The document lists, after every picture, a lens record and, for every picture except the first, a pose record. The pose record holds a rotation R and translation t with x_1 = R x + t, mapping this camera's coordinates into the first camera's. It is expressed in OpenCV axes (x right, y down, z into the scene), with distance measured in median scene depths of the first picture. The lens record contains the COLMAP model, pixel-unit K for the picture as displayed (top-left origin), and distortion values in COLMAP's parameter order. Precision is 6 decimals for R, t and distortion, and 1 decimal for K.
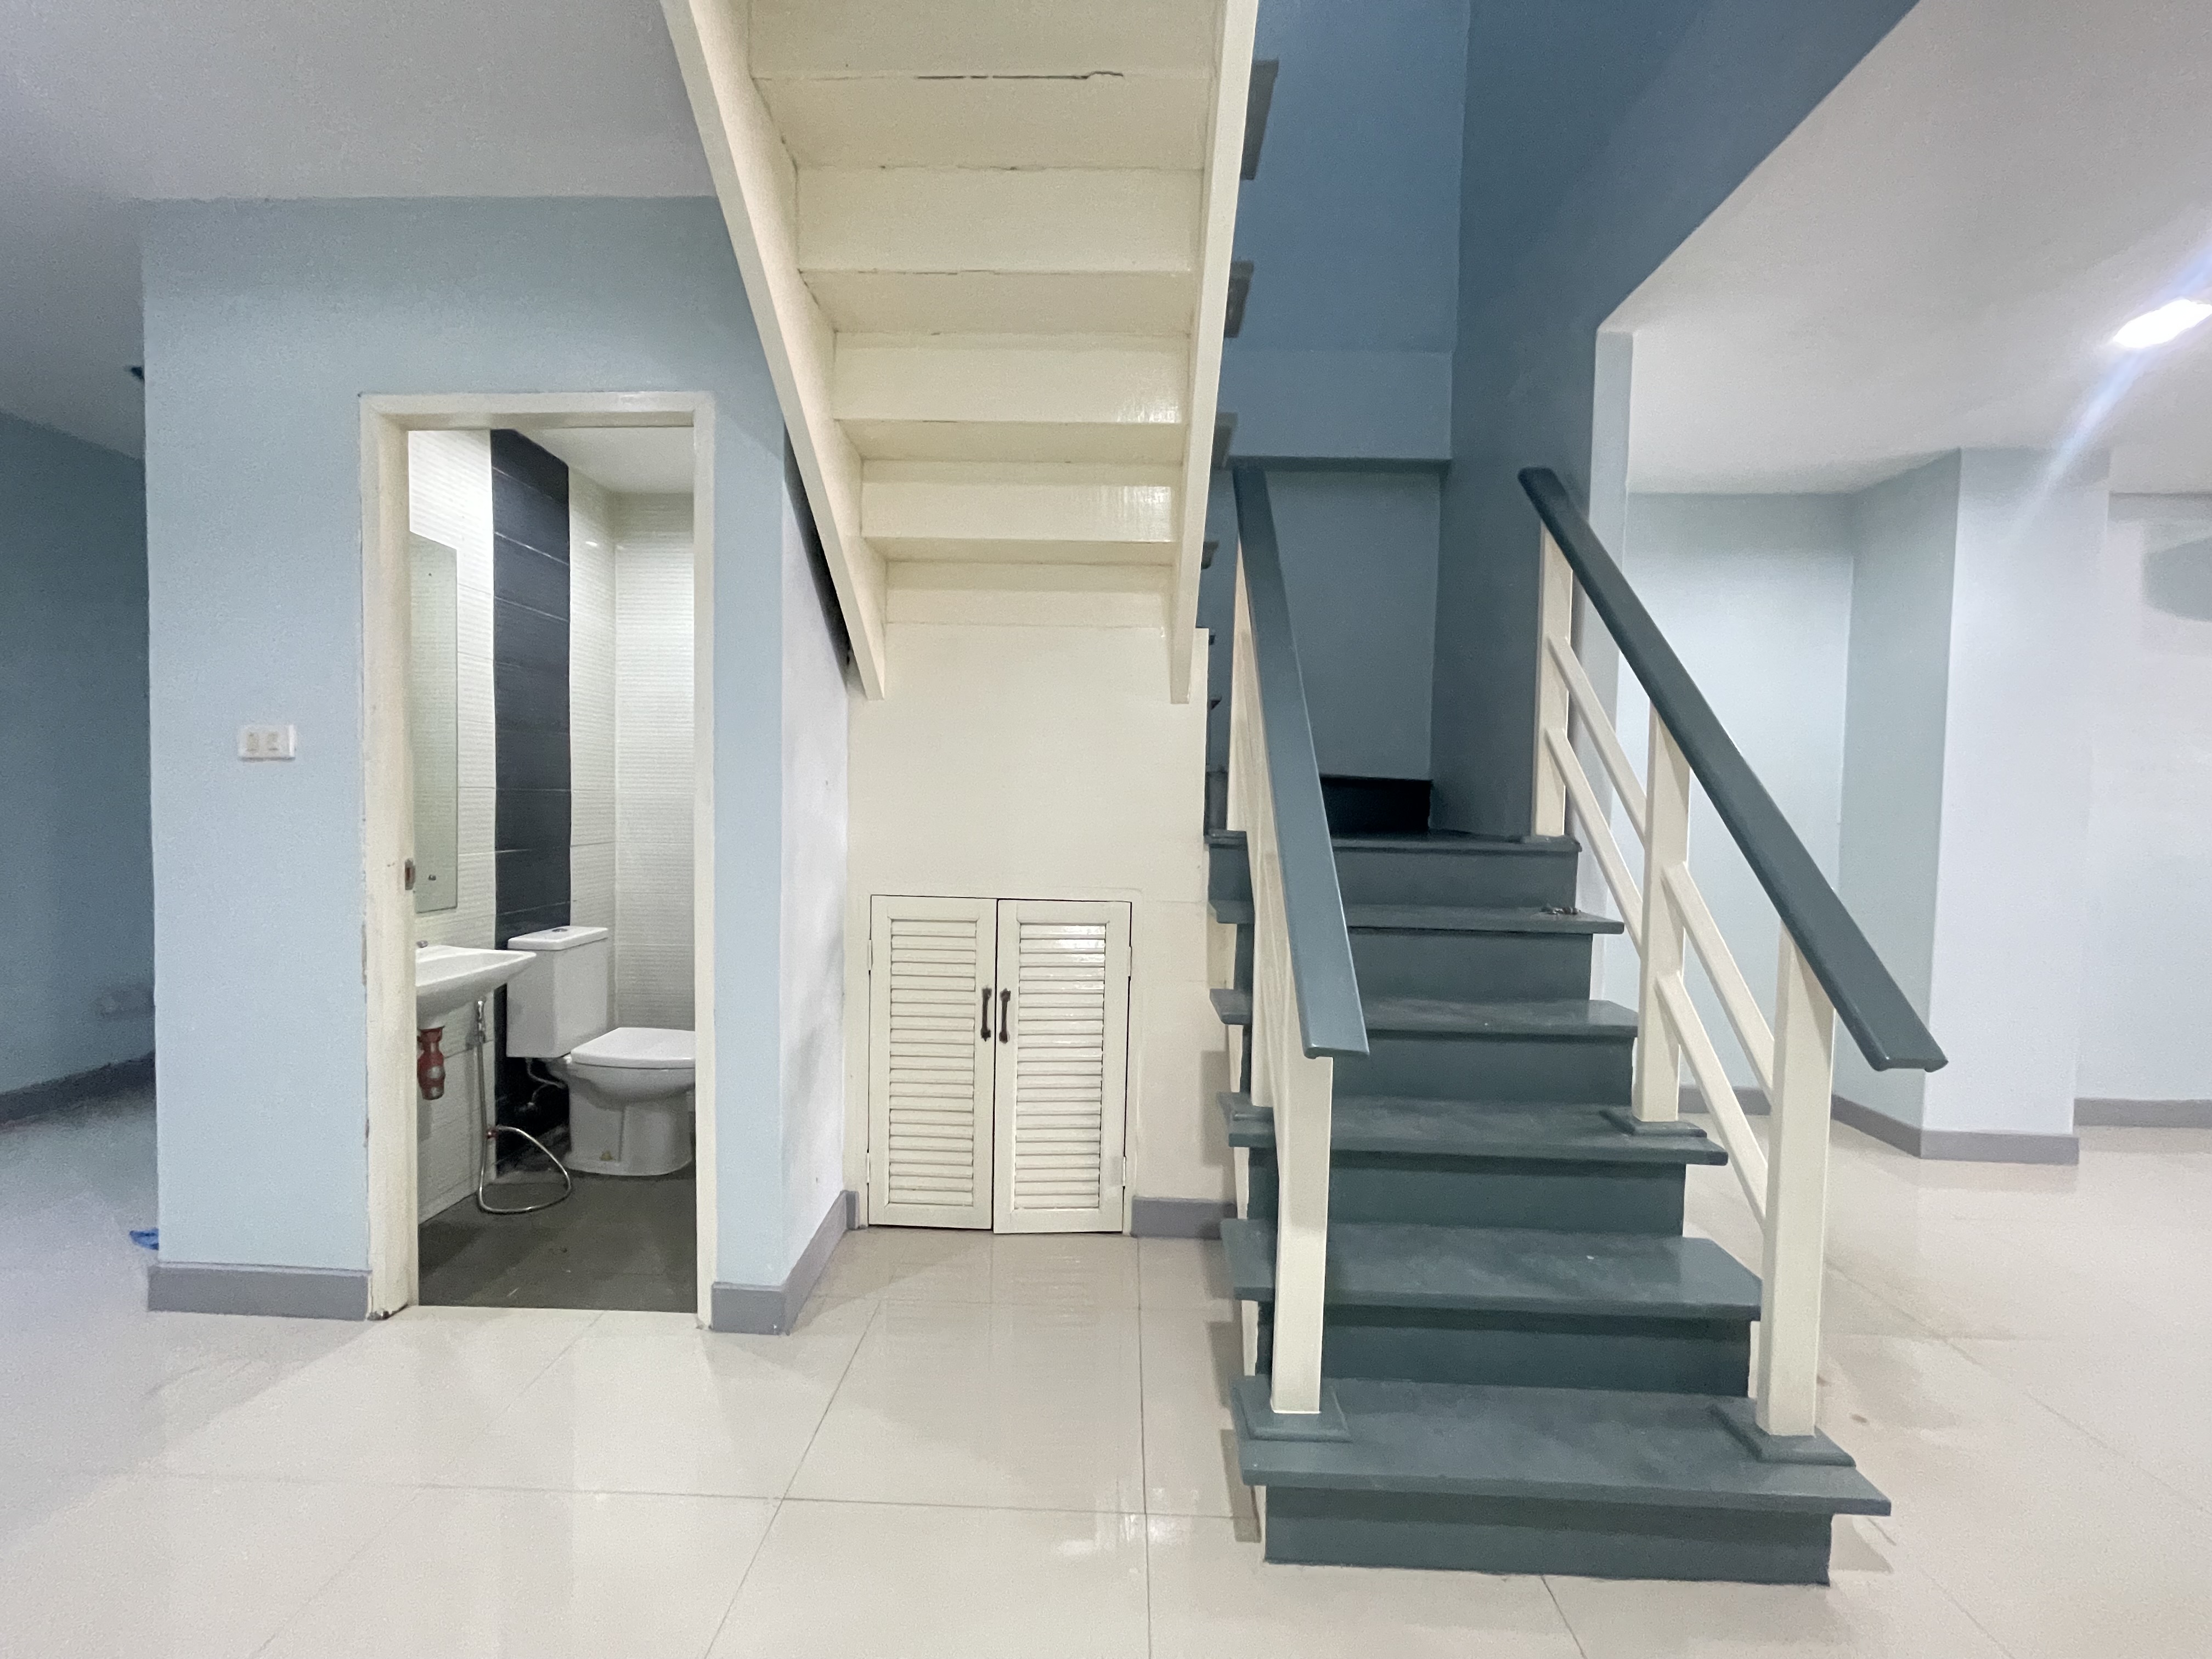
lens RADIAL K [[892.4, 0, 1103.0], [0, 892.4, 835.9], [0, 0, 1]] dist [-0.004202, 0.000445]
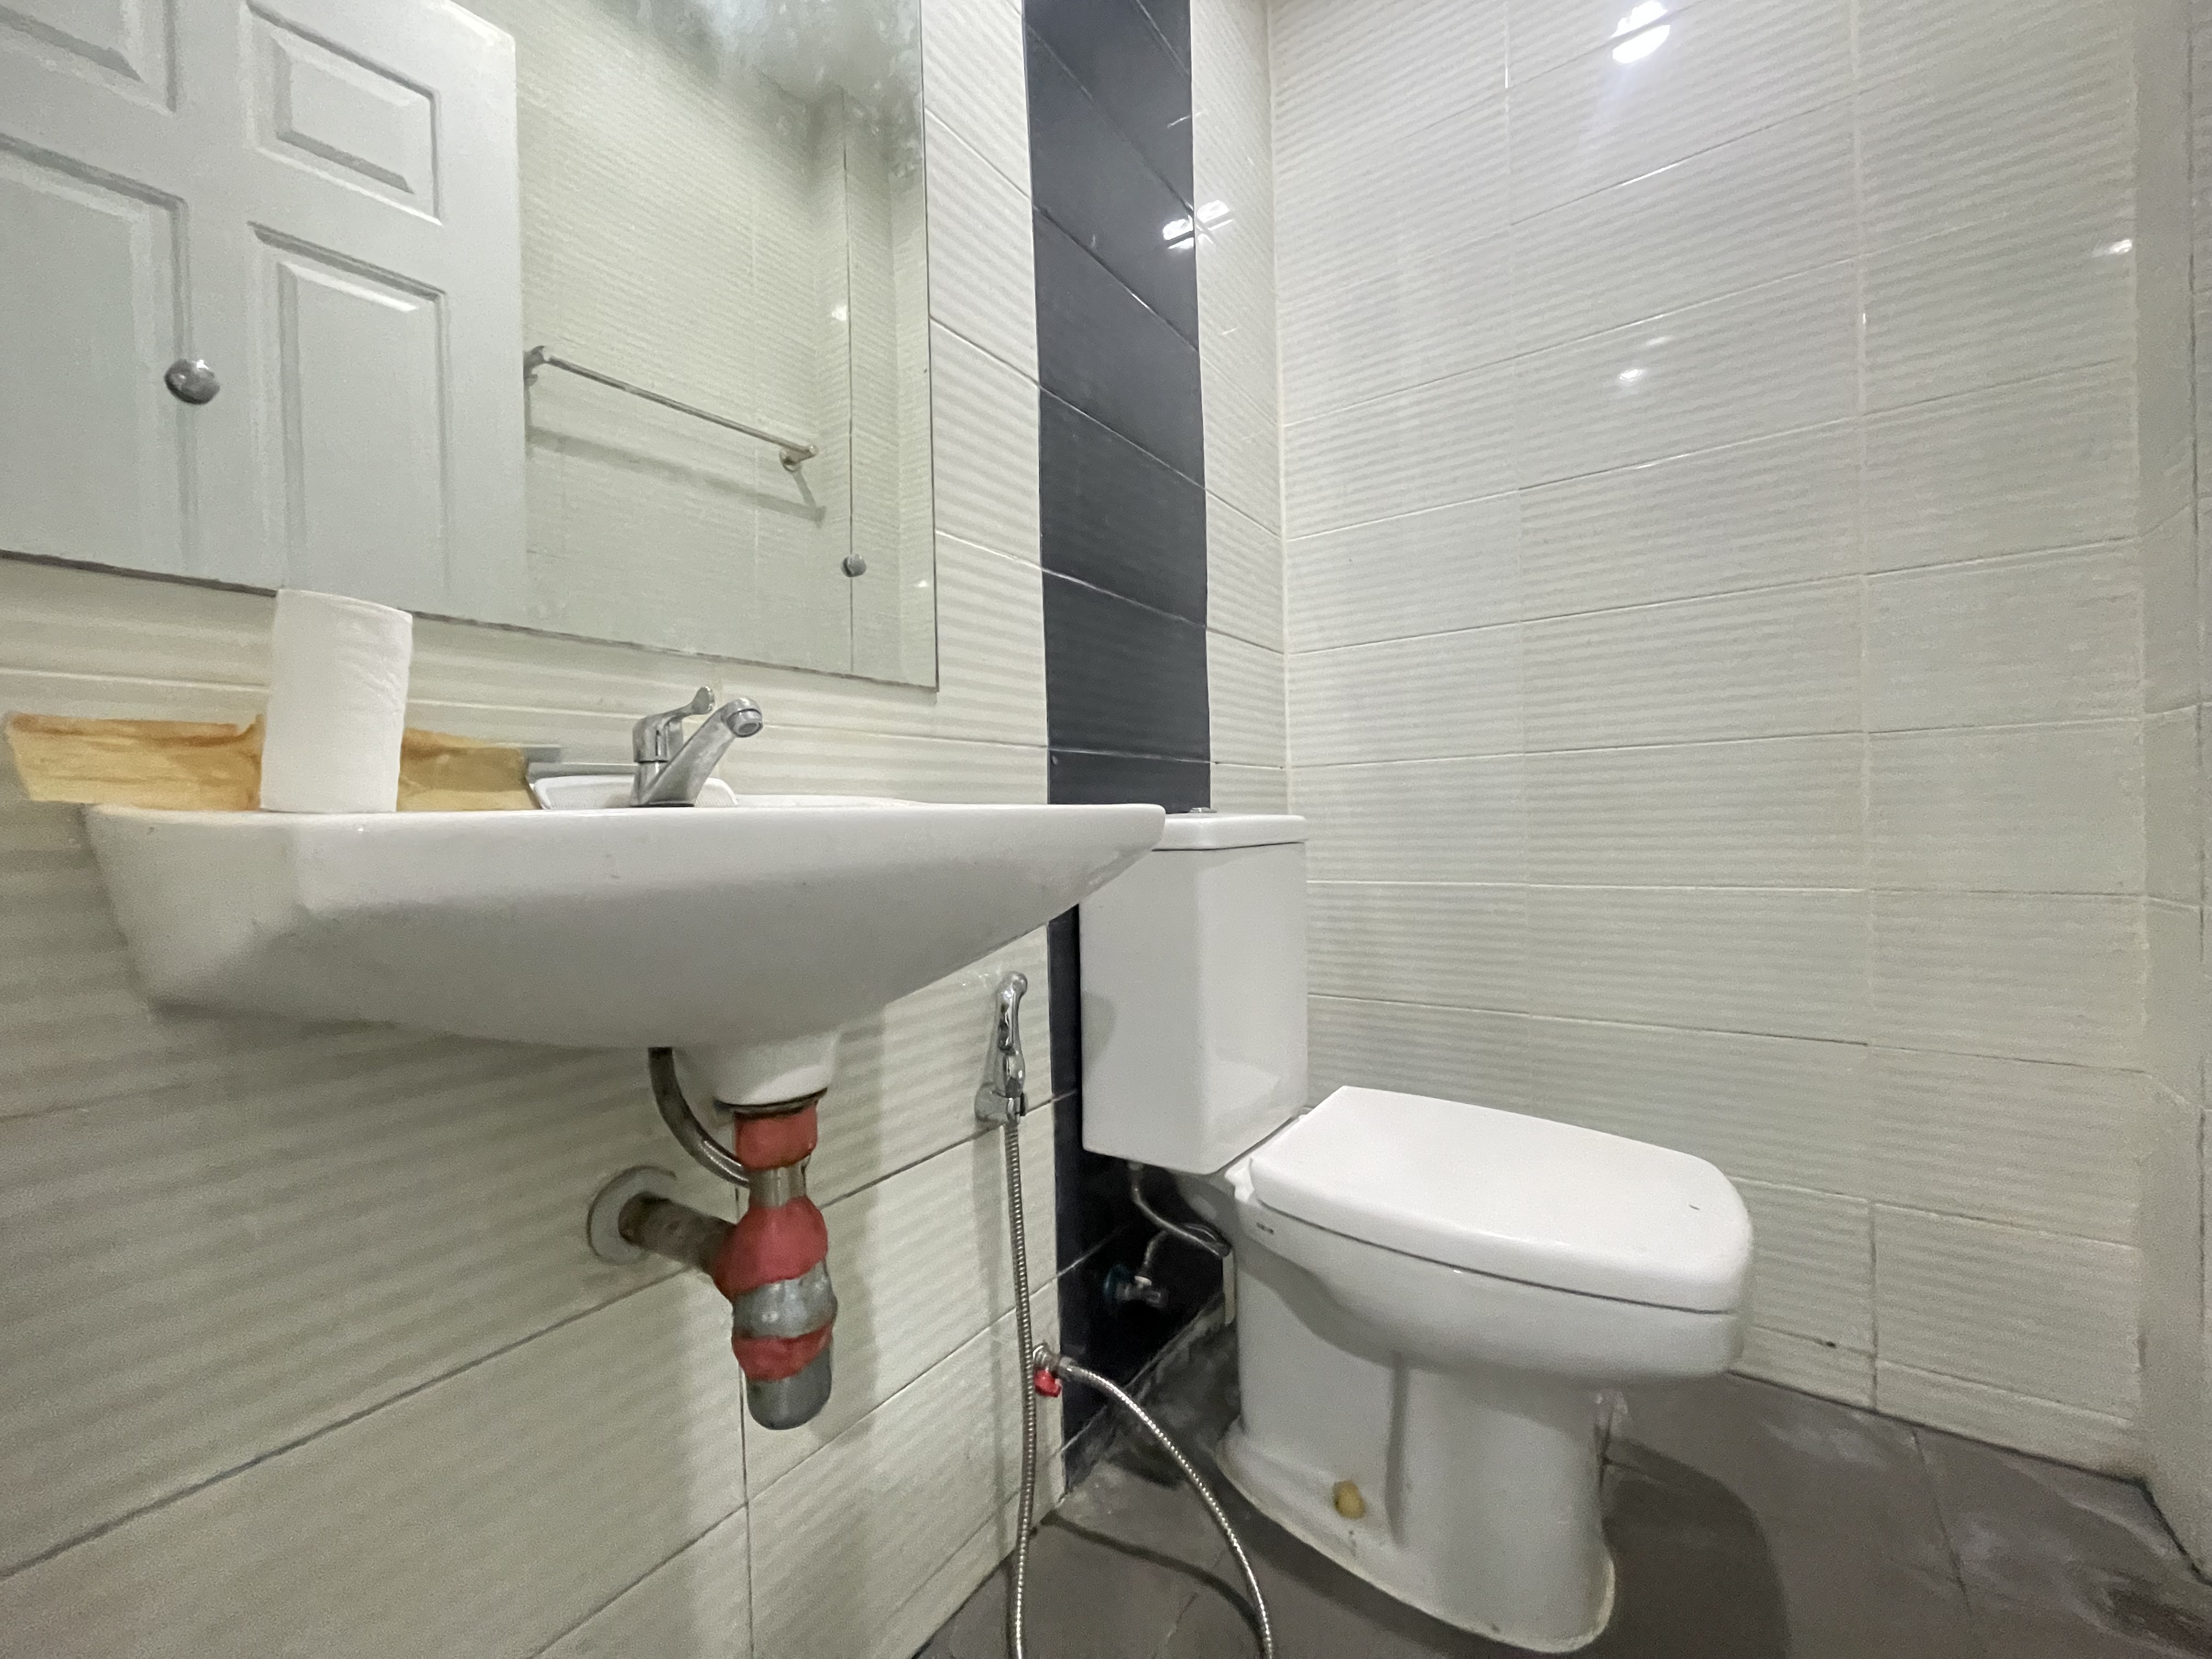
lens RADIAL K [[892.4, 0, 1103.0], [0, 892.4, 835.9], [0, 0, 1]] dist [-0.004202, 0.000445]
pose [[0.833473, -0.032945, -0.551577, -0.467511], [0.025297, 0.999449, -0.021471, 0.131528], [0.551981, 0.003942, 0.833848, 0.714593]]
